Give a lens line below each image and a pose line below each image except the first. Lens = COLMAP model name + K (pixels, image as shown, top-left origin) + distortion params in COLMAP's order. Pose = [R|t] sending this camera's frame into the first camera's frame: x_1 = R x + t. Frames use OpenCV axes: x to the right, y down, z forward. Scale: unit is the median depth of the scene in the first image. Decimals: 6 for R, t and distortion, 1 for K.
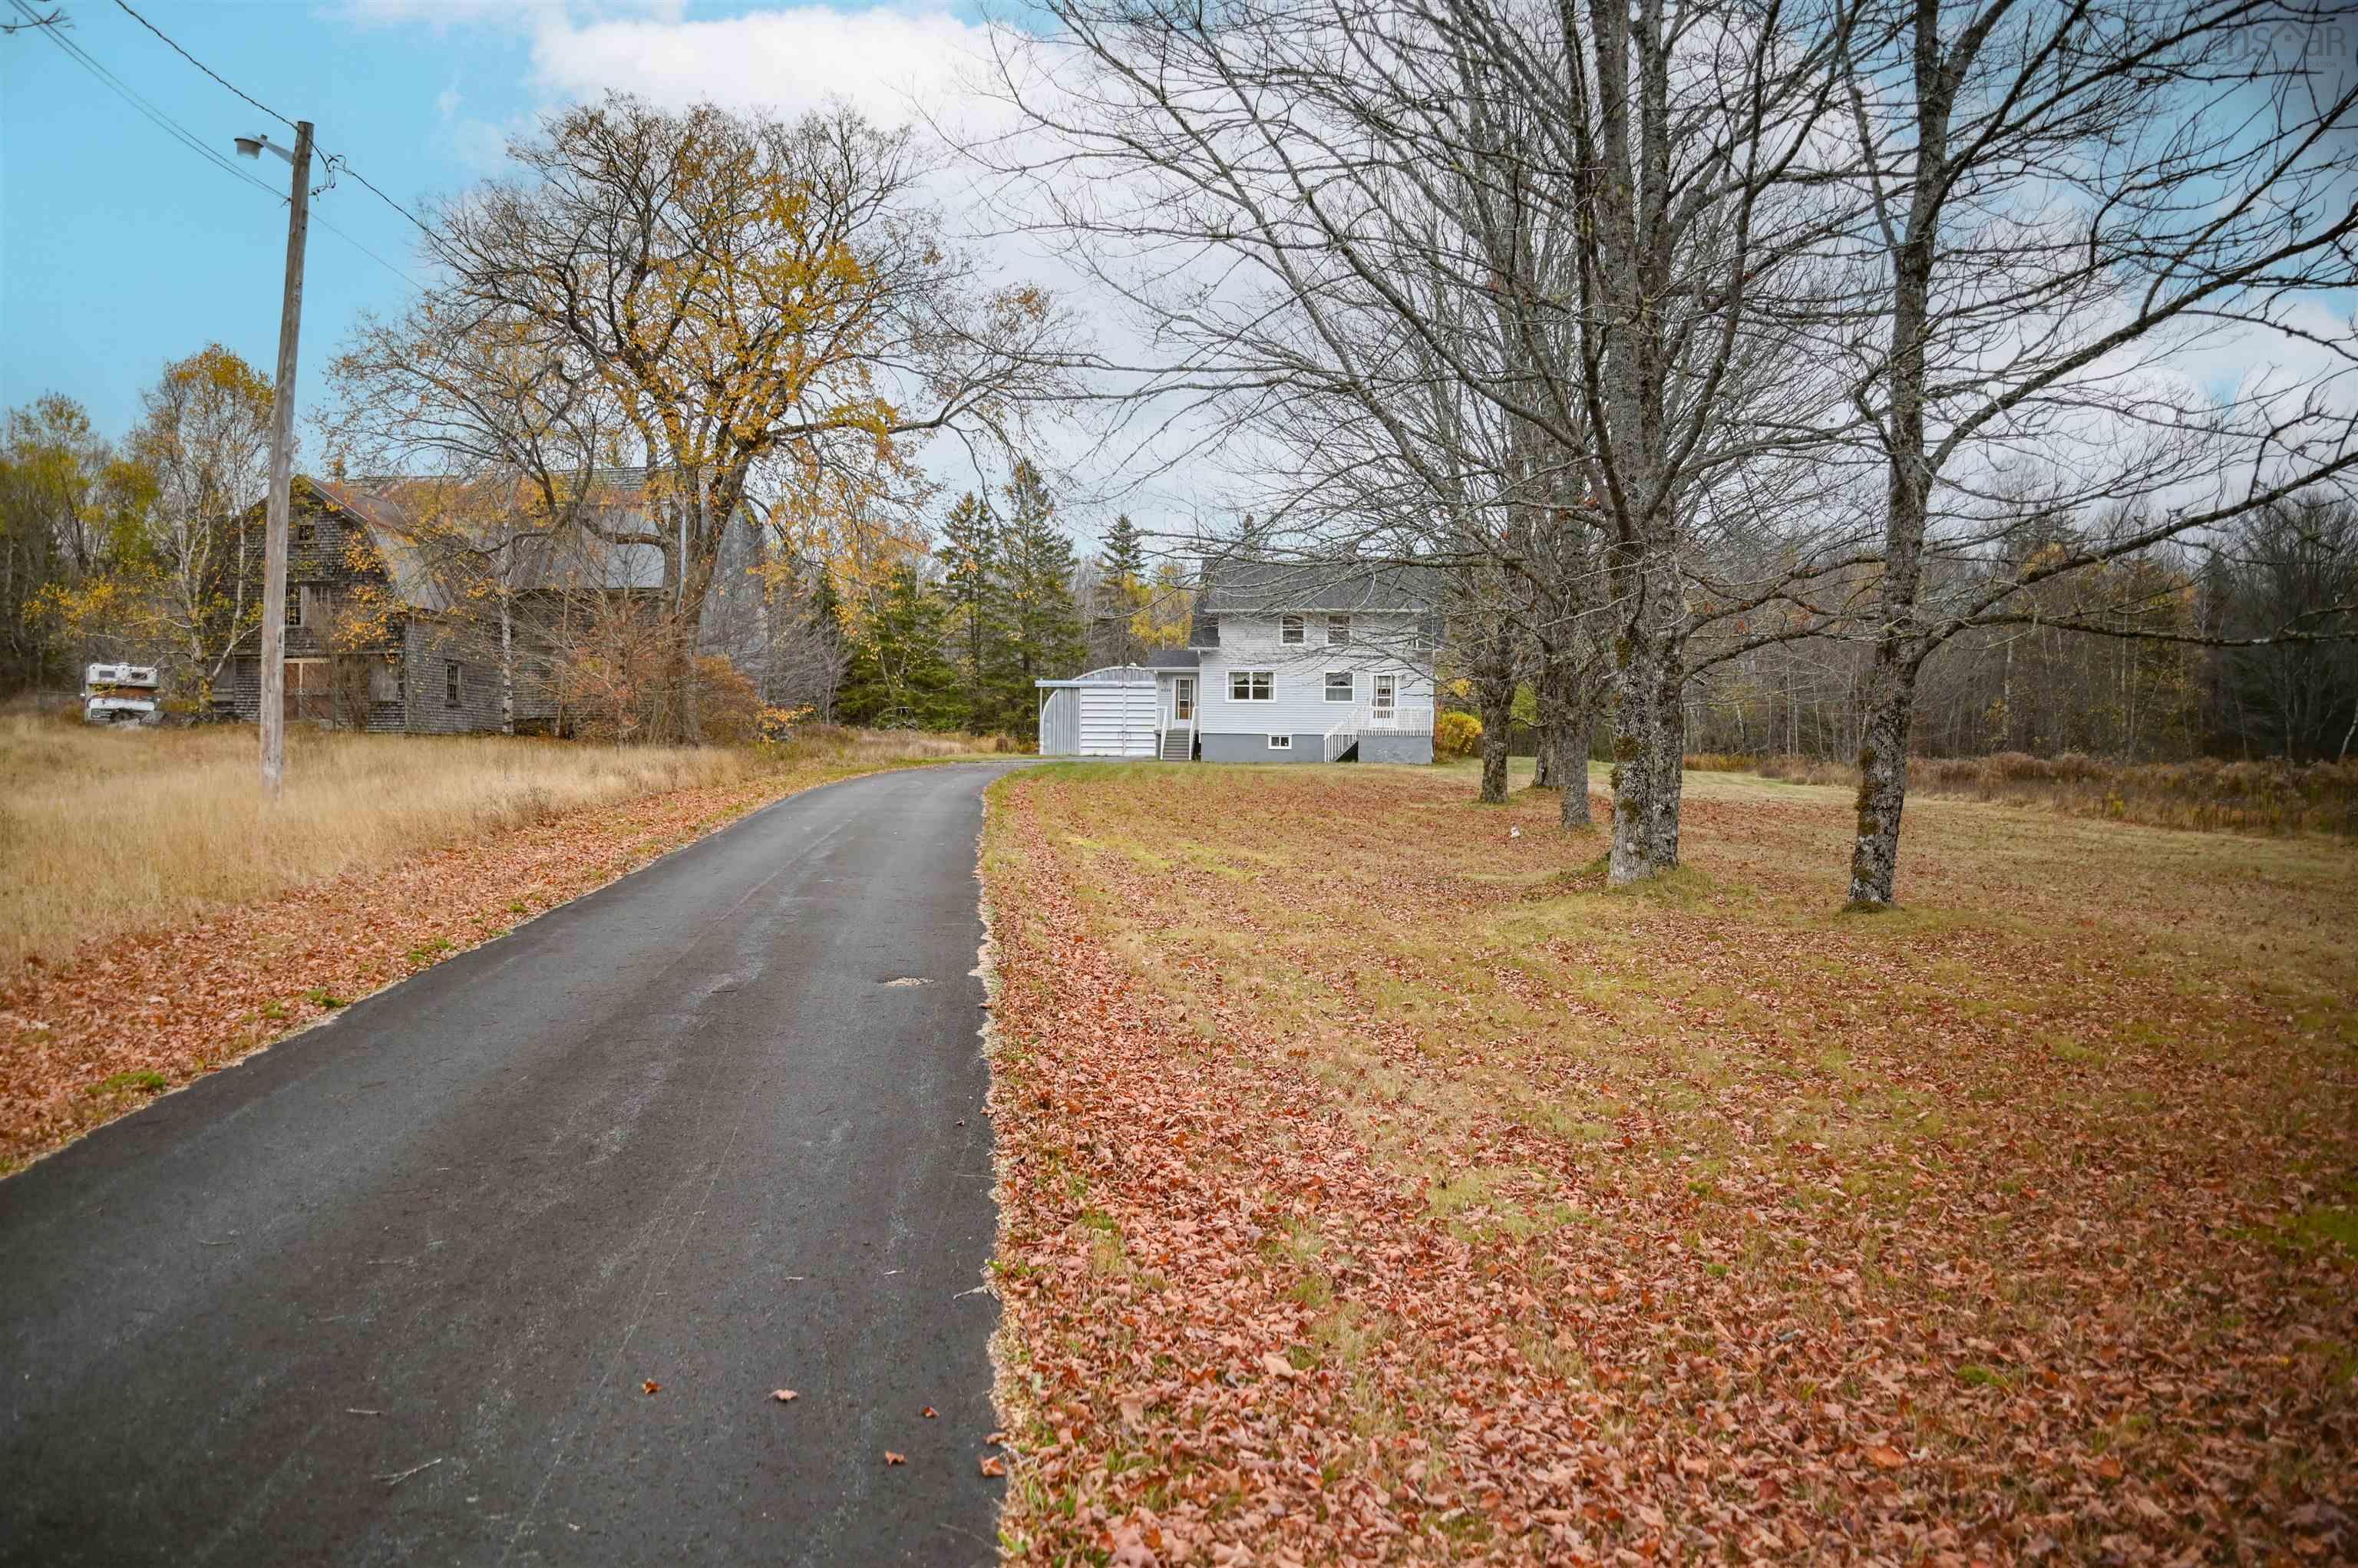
lens RADIAL K [[1651.3, 0, 1186.0], [0, 1651.3, 787.7], [0, 0, 1]] dist [-0.054073, 0.007960]
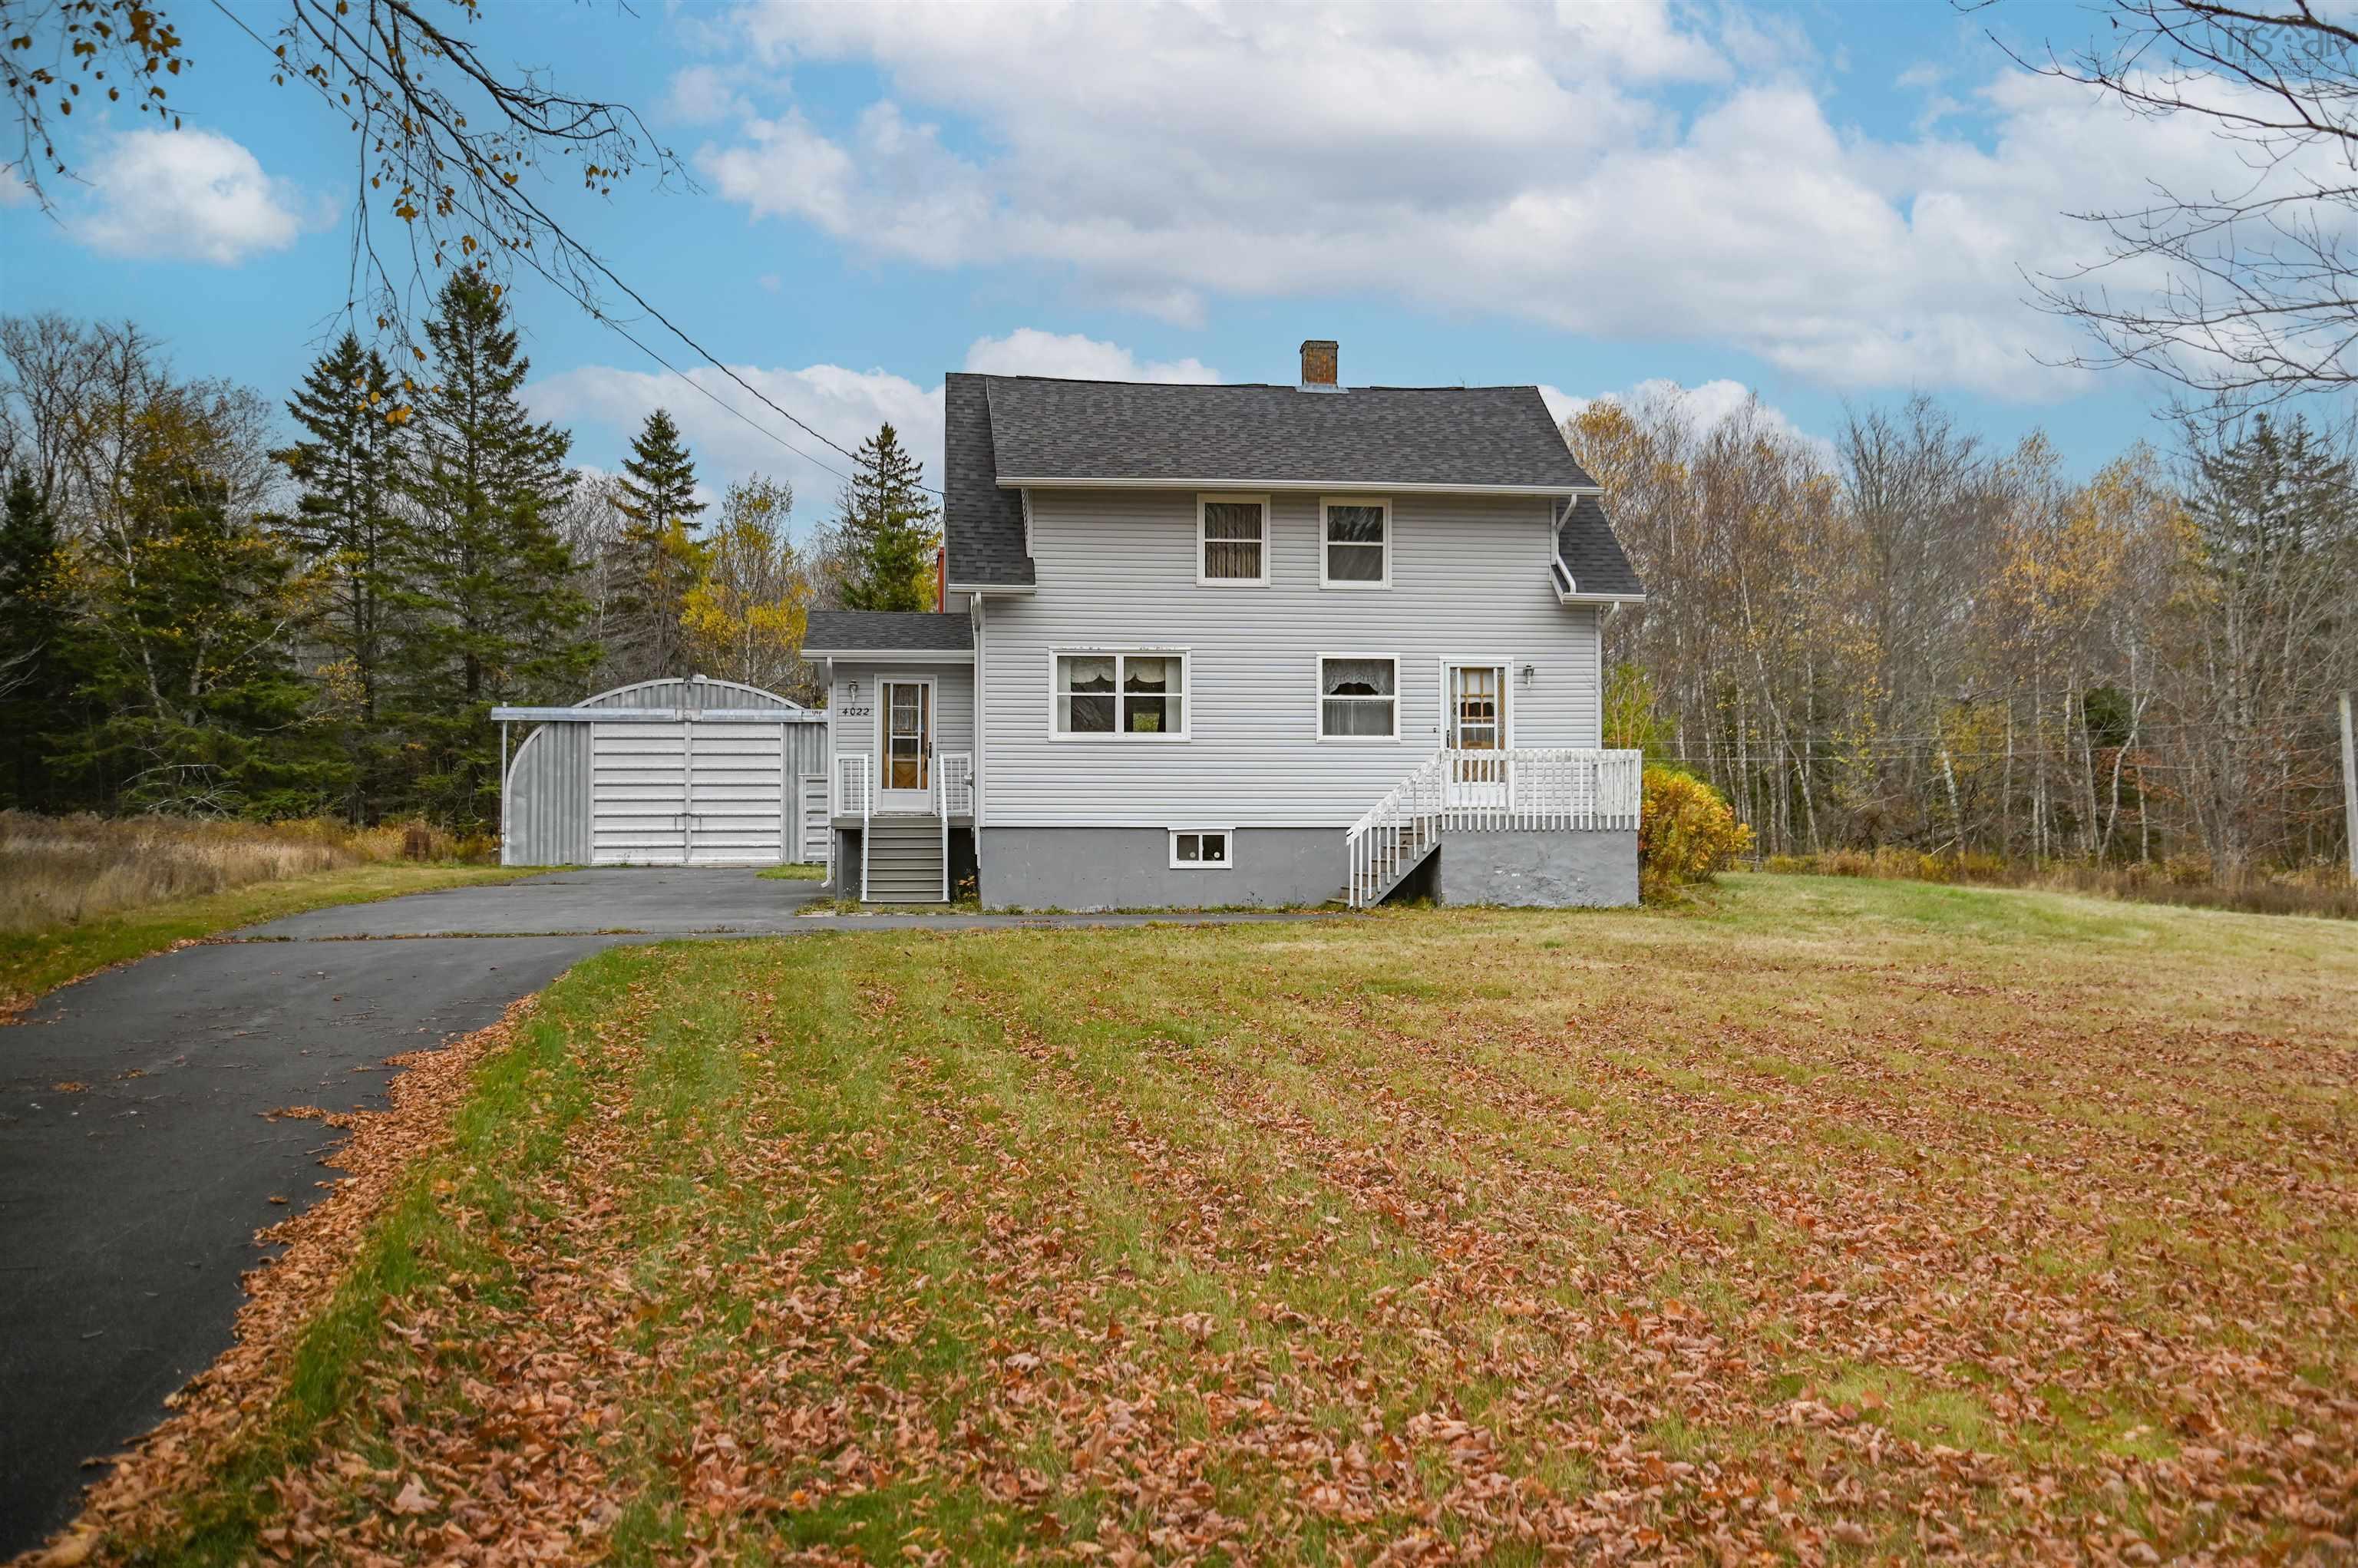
lens RADIAL K [[2066.1, 0, 1157.7], [0, 2066.1, 791.3], [0, 0, 1]] dist [0.040577, 0.001810]
pose [[0.975846, -0.005905, 0.218378, -0.034625], [0.014598, 0.999163, -0.038211, -0.015515], [-0.217970, 0.040476, 0.975116, 0.375809]]
